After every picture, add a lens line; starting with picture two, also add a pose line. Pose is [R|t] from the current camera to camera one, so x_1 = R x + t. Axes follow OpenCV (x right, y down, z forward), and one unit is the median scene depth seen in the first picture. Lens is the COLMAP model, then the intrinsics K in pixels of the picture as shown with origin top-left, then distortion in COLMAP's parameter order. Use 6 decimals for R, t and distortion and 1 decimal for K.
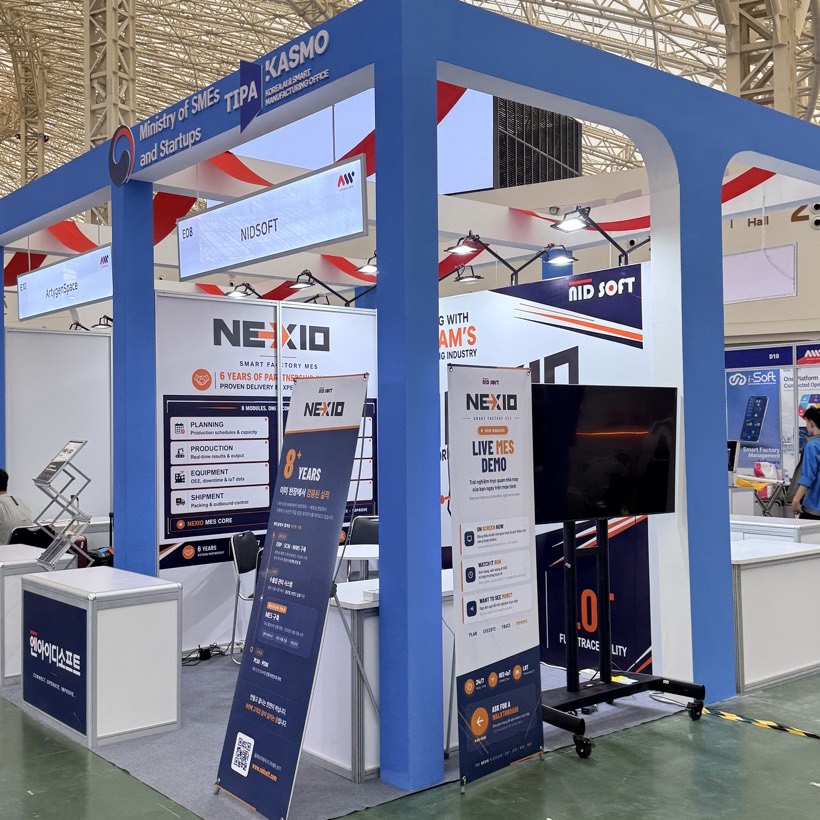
lens RADIAL K [[1008.1, 0, 409.0], [0, 1008.1, 403.0], [0, 0, 1]] dist [0.047936, 0.000000]
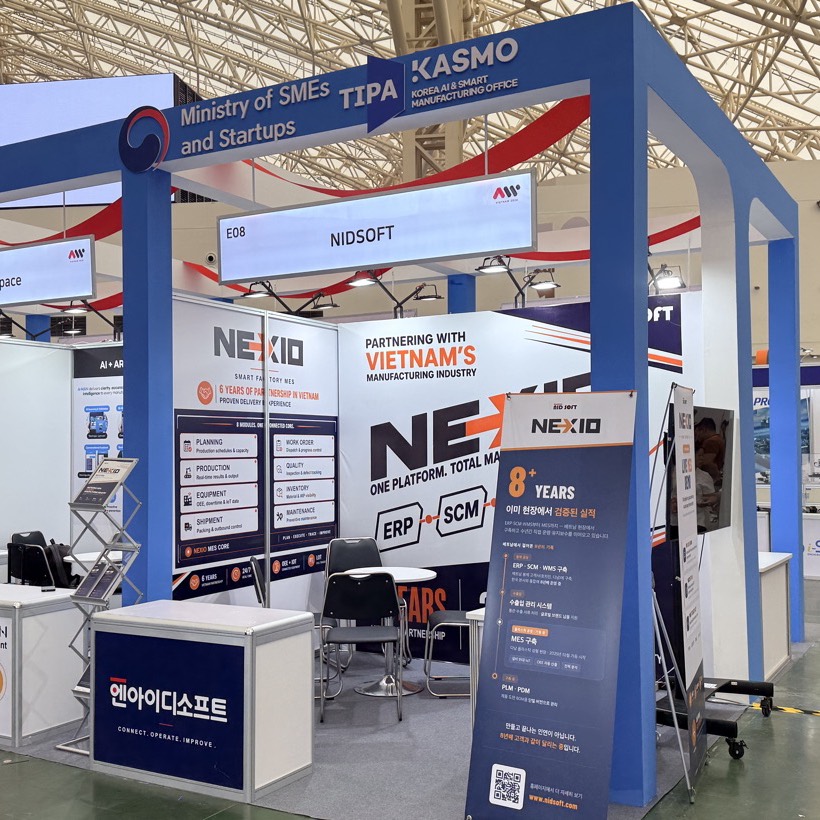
lens RADIAL K [[1008.1, 0, 410.4], [0, 1008.1, 417.4], [0, 0, 1]] dist [0.047936, 0.000000]
pose [[0.941282, 0.015010, 0.337287, -0.396013], [-0.012577, 0.999877, -0.009398, 0.006324], [-0.337386, 0.004604, 0.941355, 0.090171]]
